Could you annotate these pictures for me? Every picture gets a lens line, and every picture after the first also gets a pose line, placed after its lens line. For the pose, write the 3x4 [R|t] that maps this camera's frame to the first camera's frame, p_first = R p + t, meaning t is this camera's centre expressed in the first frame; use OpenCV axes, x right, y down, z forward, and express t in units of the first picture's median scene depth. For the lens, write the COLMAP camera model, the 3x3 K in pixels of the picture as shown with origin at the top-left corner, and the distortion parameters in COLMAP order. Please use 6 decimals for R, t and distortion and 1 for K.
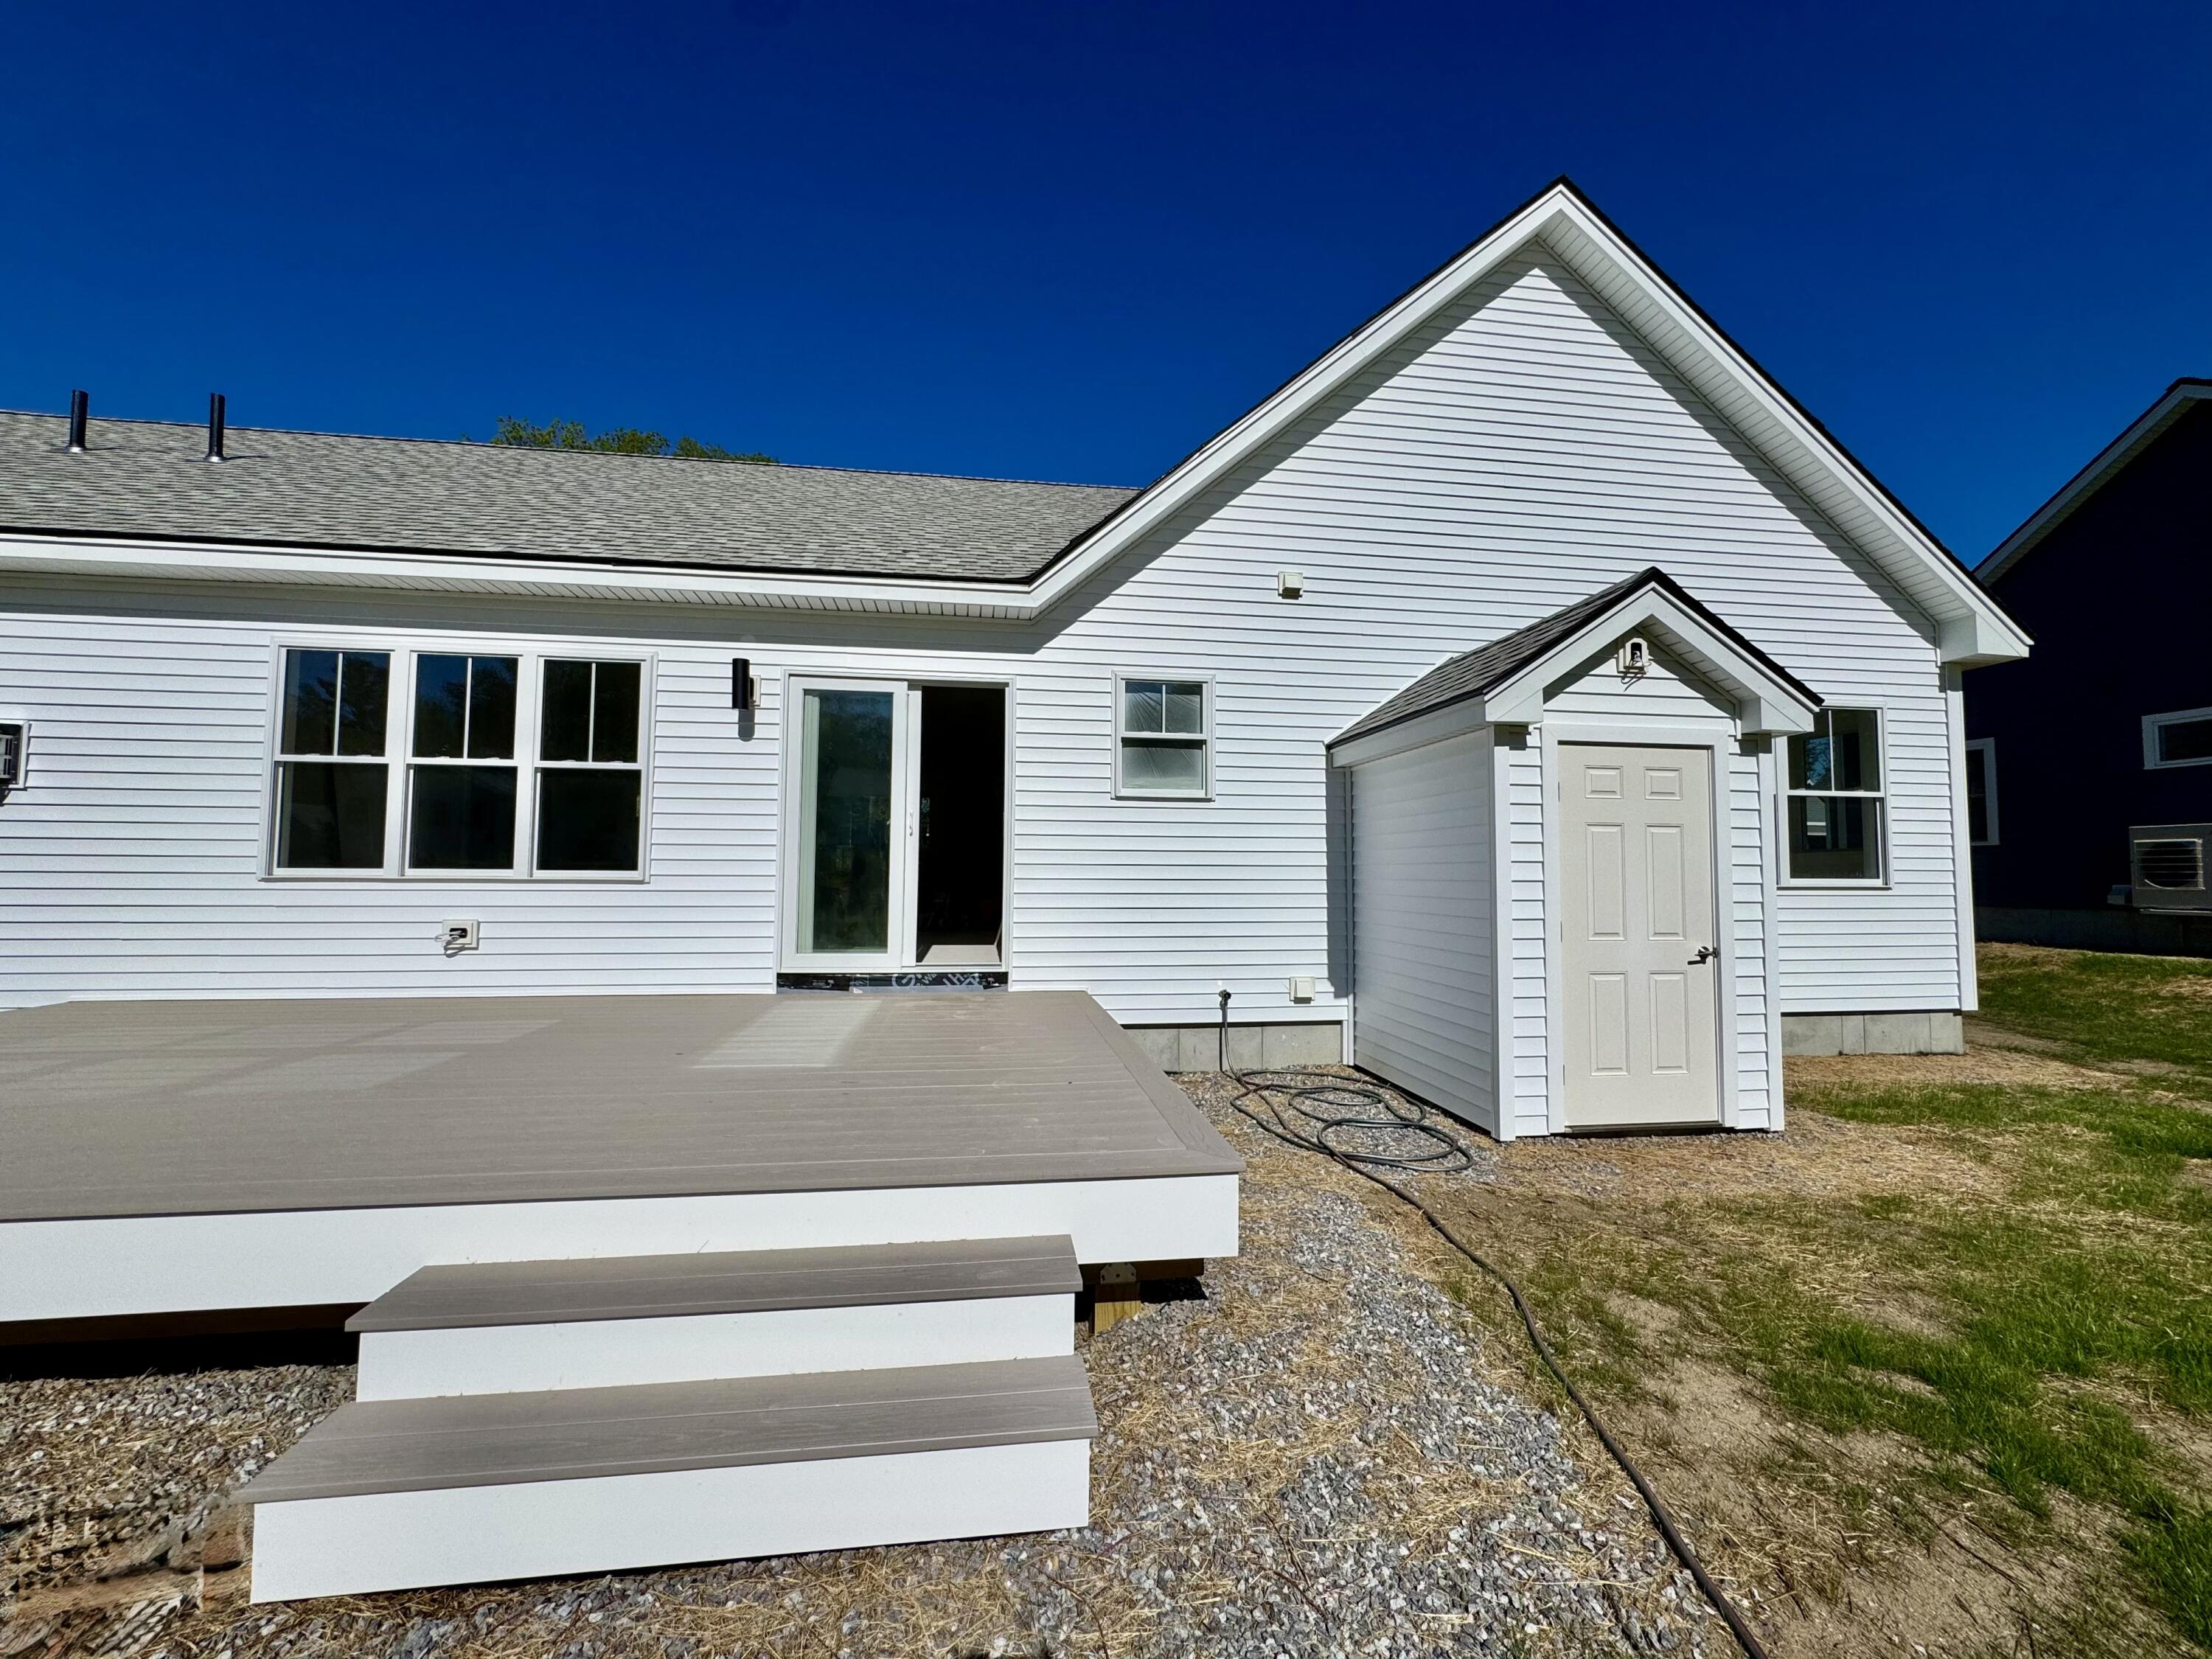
lens RADIAL K [[884.8, 0, 1106.0], [0, 884.8, 829.5], [0, 0, 1]] dist [-0.003173, 0.000272]
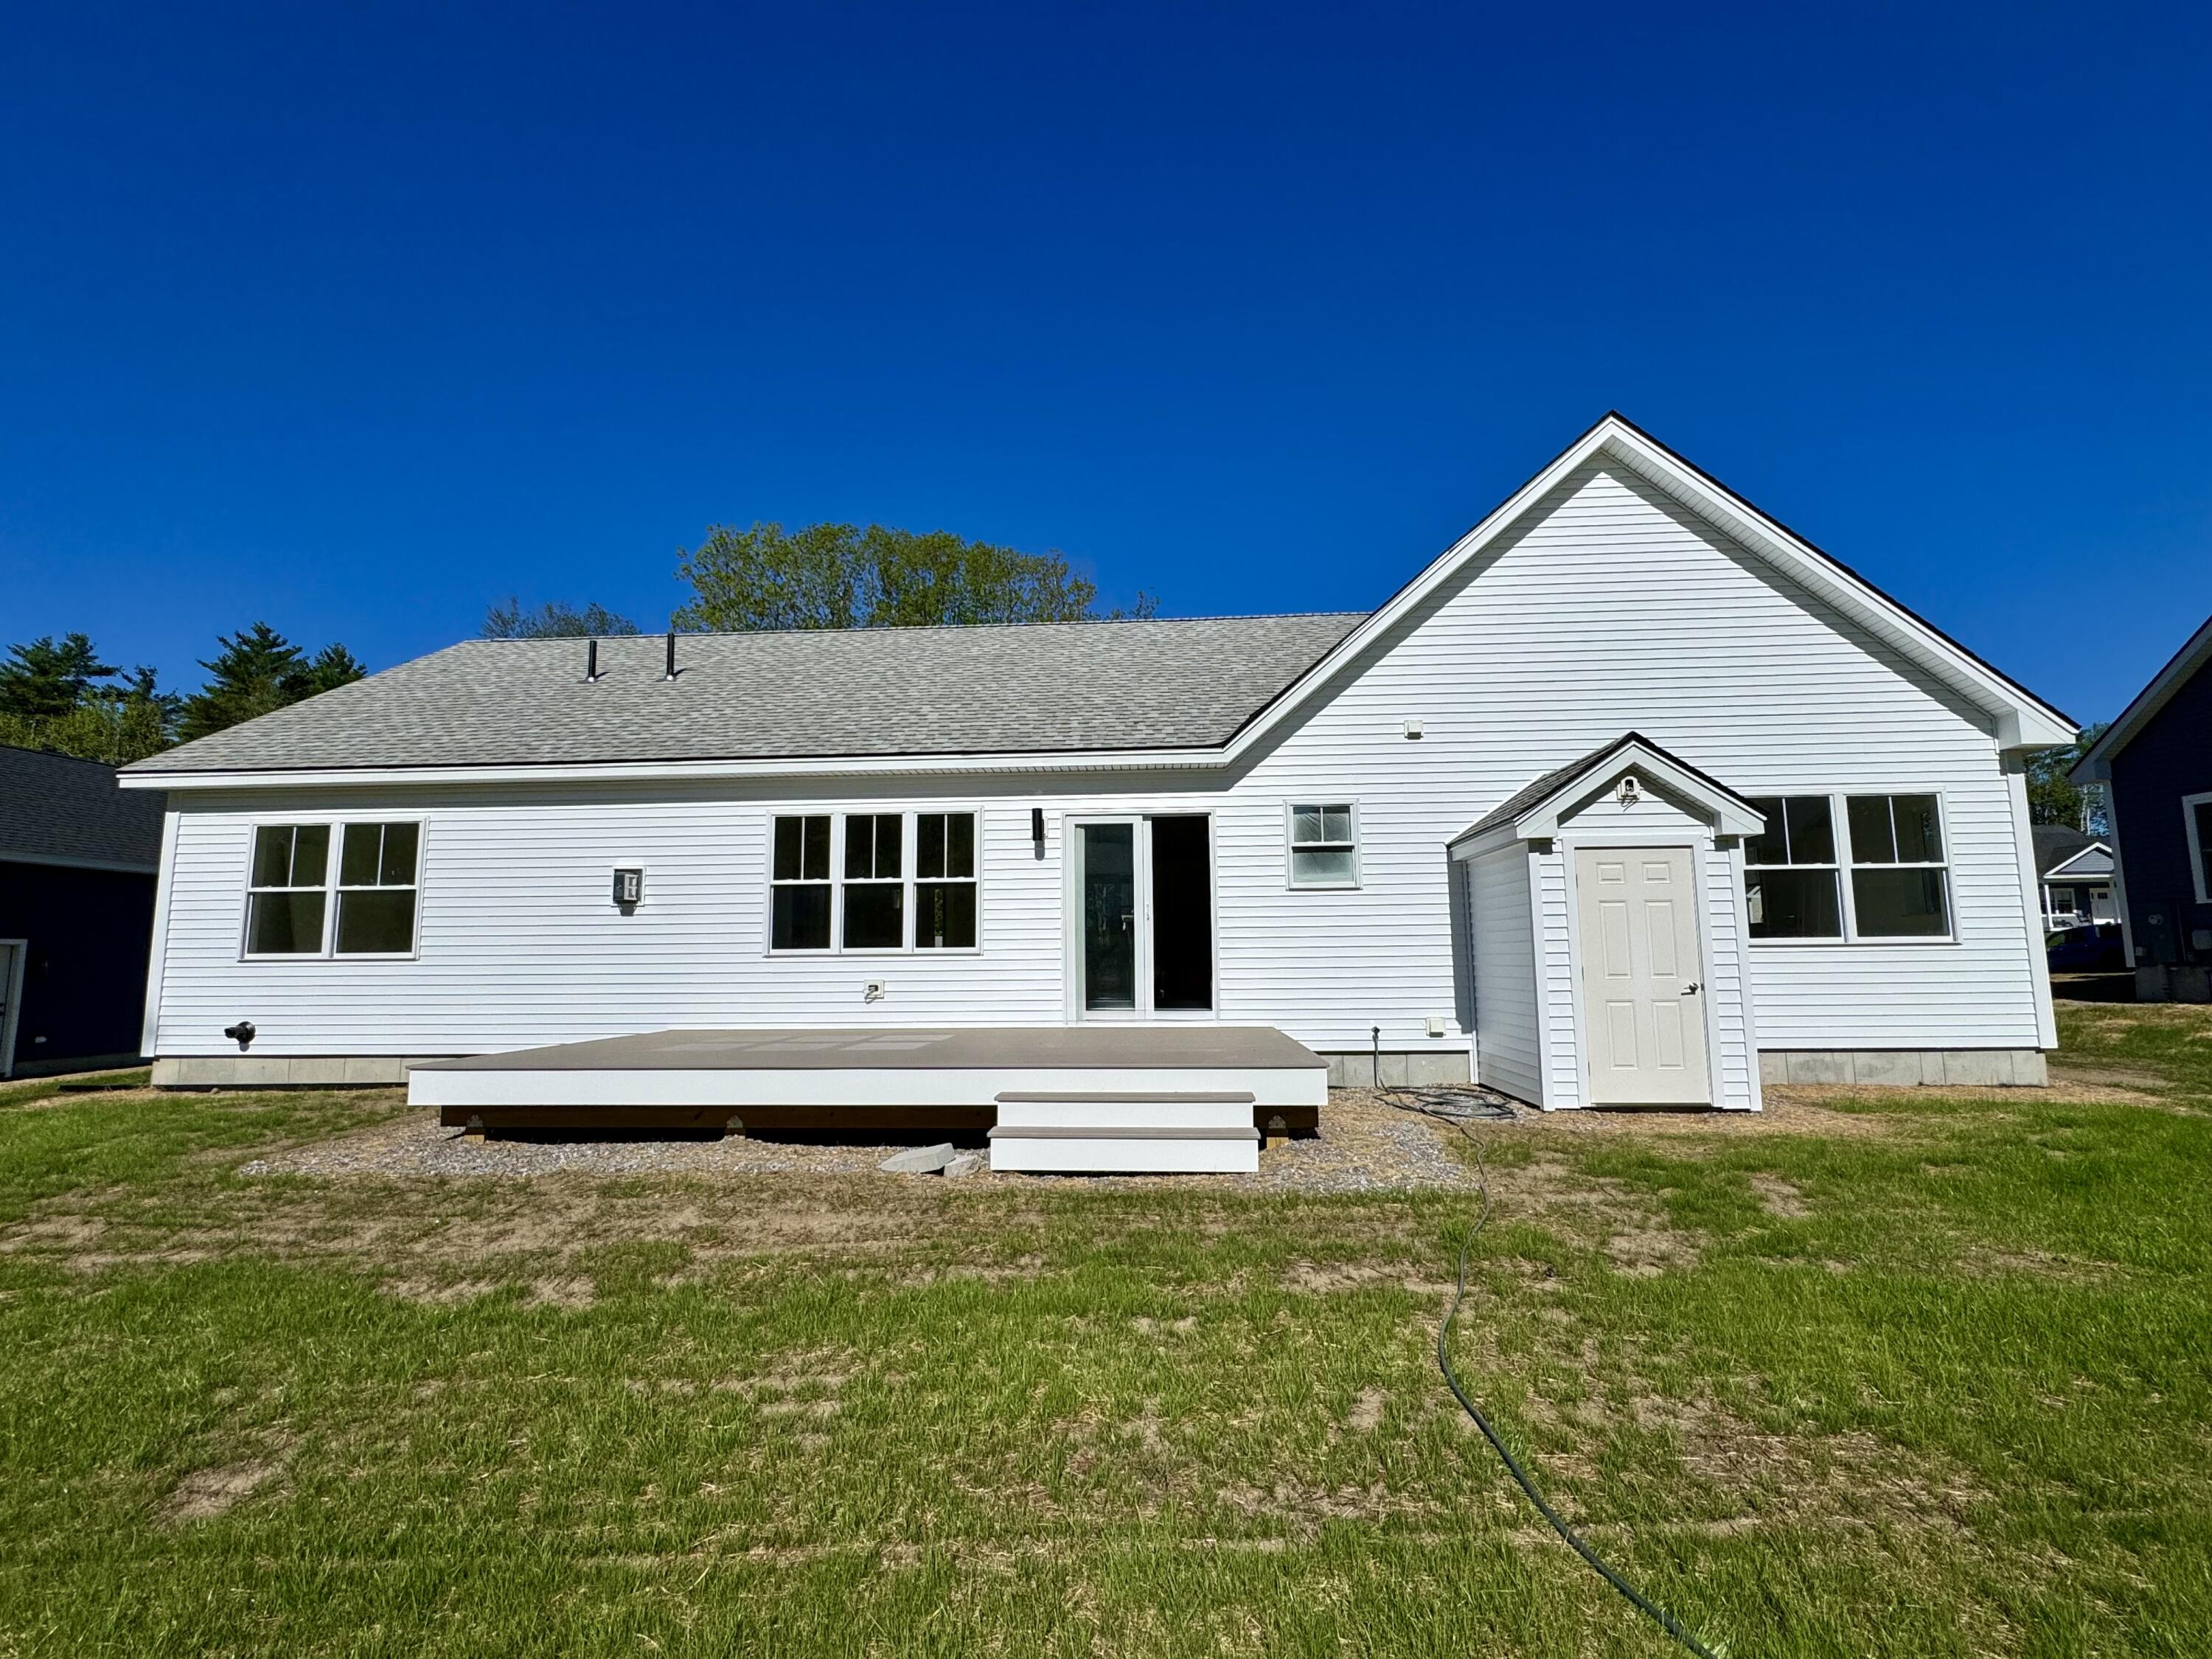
lens RADIAL K [[1036.0, 0, 1106.0], [0, 1036.0, 829.5], [0, 0, 1]] dist [-0.000309, -0.000391]
pose [[0.978372, -0.042619, -0.202414, 0.067820], [0.027520, 0.996664, -0.076835, -0.013028], [0.205014, 0.069603, 0.976281, -0.729294]]
